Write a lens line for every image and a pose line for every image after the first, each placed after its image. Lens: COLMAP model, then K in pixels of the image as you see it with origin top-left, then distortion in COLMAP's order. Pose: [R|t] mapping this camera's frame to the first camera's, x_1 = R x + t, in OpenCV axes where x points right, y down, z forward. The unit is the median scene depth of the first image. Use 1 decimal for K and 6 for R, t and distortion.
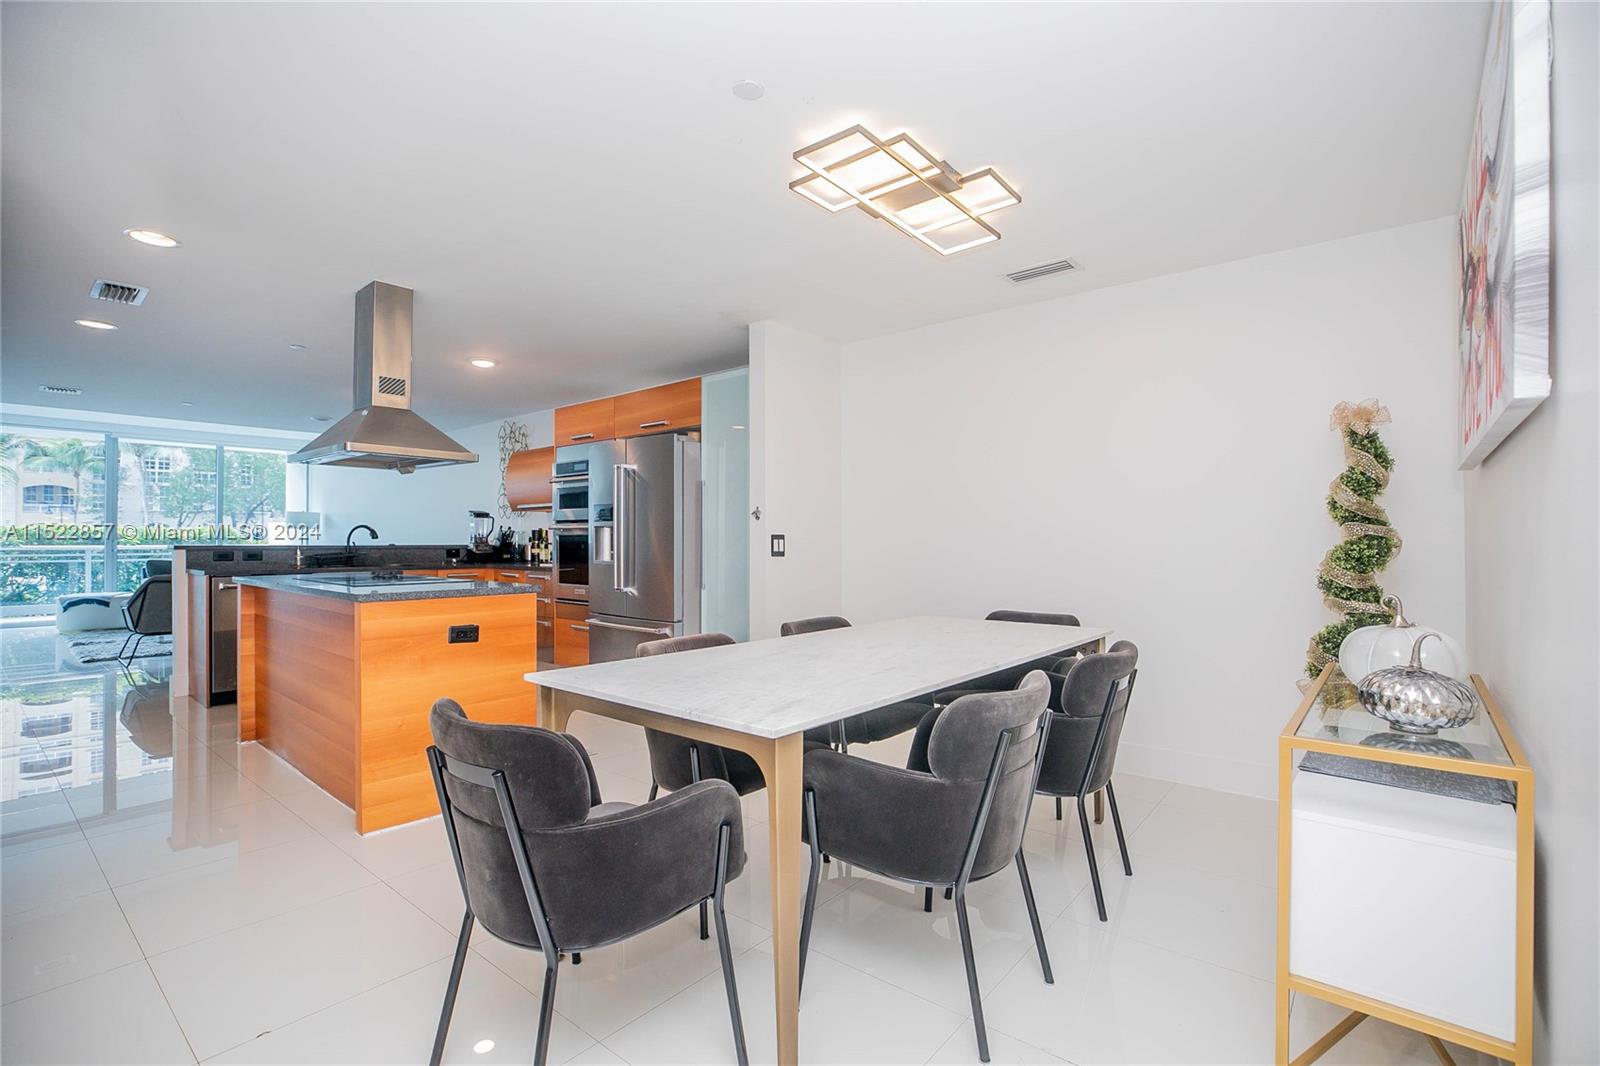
lens RADIAL K [[729.4, 0, 800.0], [0, 729.4, 533.0], [0, 0, 1]] dist [-0.036912, 0.007922]
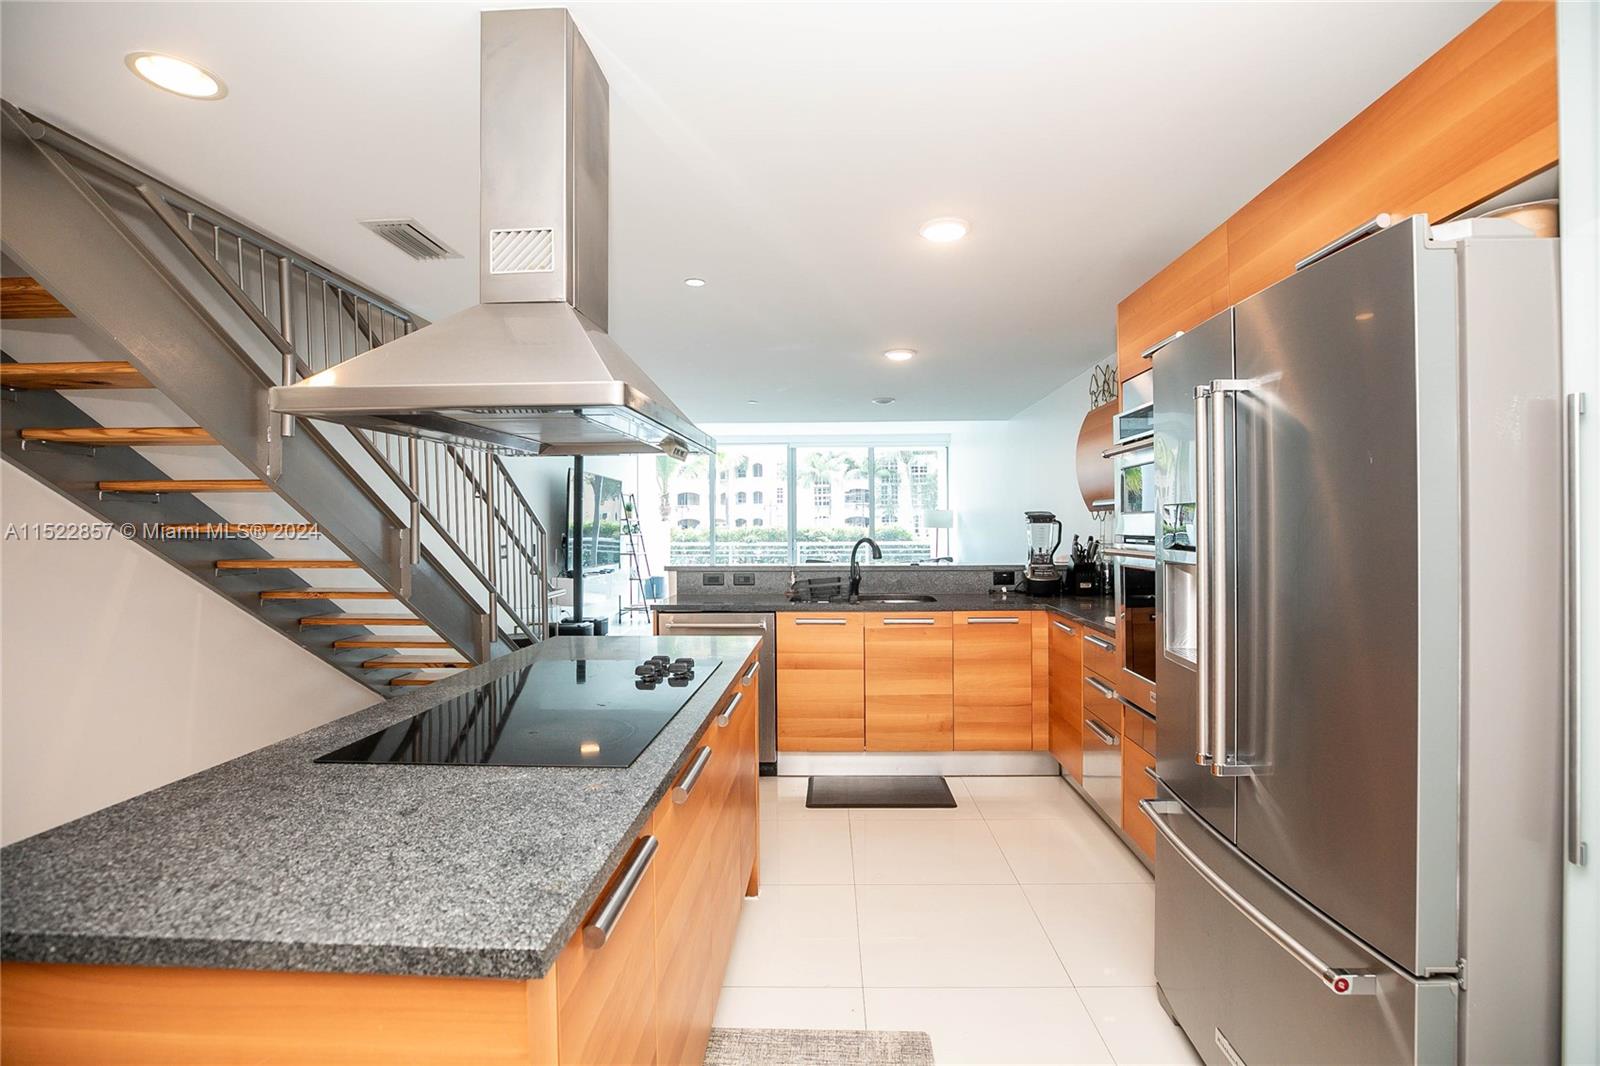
lens RADIAL K [[729.4, 0, 800.0], [0, 729.4, 533.0], [0, 0, 1]] dist [-0.036912, 0.007922]
pose [[0.611152, 0.001205, -0.791513, -0.073574], [0.014627, 0.999811, 0.012816, -0.023631], [0.791378, -0.019410, 0.611019, 0.457858]]
